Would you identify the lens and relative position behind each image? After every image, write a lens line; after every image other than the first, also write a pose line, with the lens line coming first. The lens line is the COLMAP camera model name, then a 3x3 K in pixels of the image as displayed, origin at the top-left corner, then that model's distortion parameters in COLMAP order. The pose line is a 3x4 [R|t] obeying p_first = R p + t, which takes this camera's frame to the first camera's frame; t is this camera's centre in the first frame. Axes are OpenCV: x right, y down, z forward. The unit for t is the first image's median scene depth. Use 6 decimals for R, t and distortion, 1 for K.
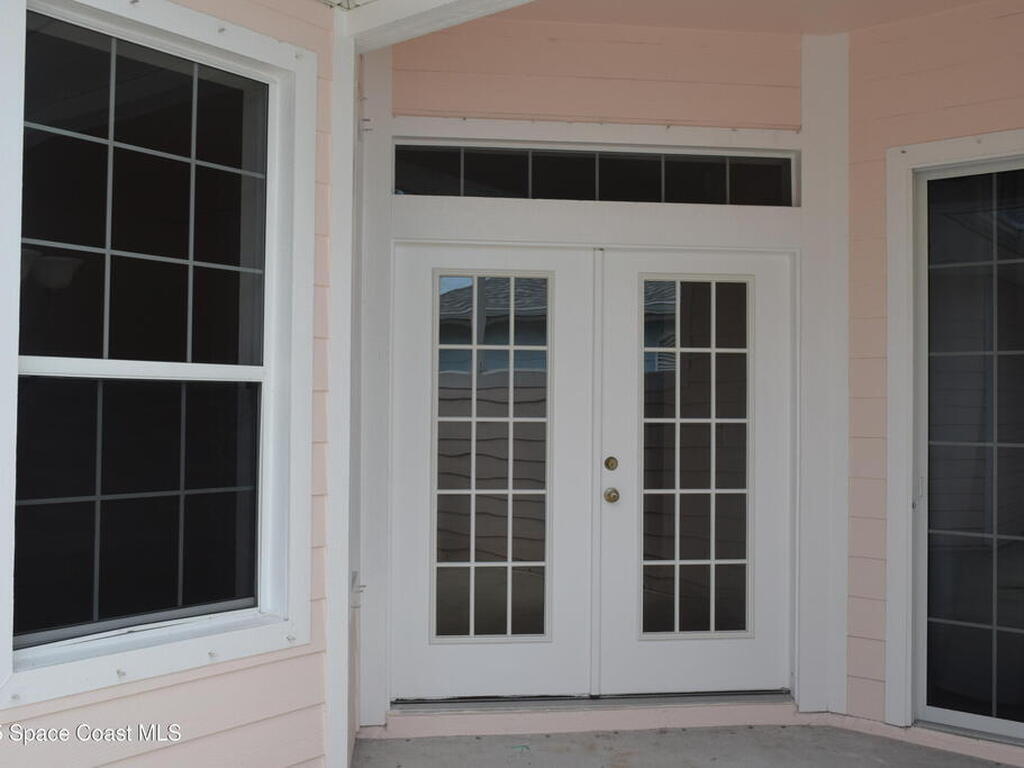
lens RADIAL K [[982.1, 0, 512.0], [0, 982.1, 384.0], [0, 0, 1]] dist [0.005557, 0.004290]
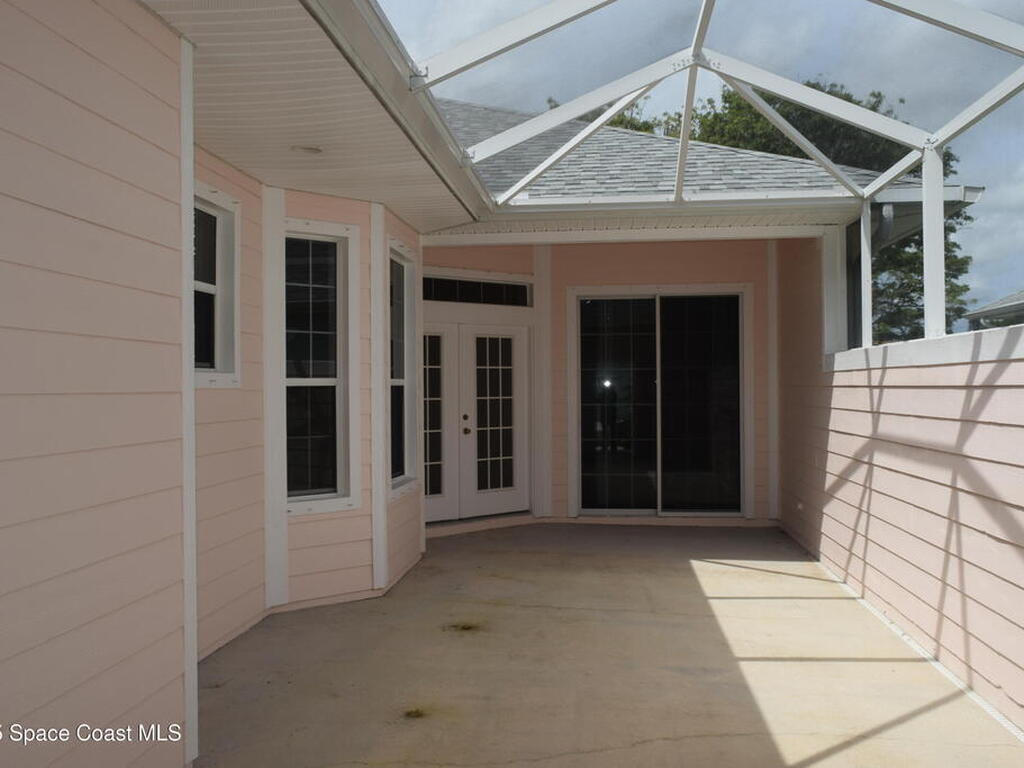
lens RADIAL K [[894.7, 0, 512.0], [0, 894.7, 384.0], [0, 0, 1]] dist [-0.003694, -0.008283]
pose [[0.874559, -0.023836, 0.484332, -0.811649], [0.016780, 0.999681, 0.018898, -0.034981], [-0.484628, -0.008400, 0.874680, -0.882815]]
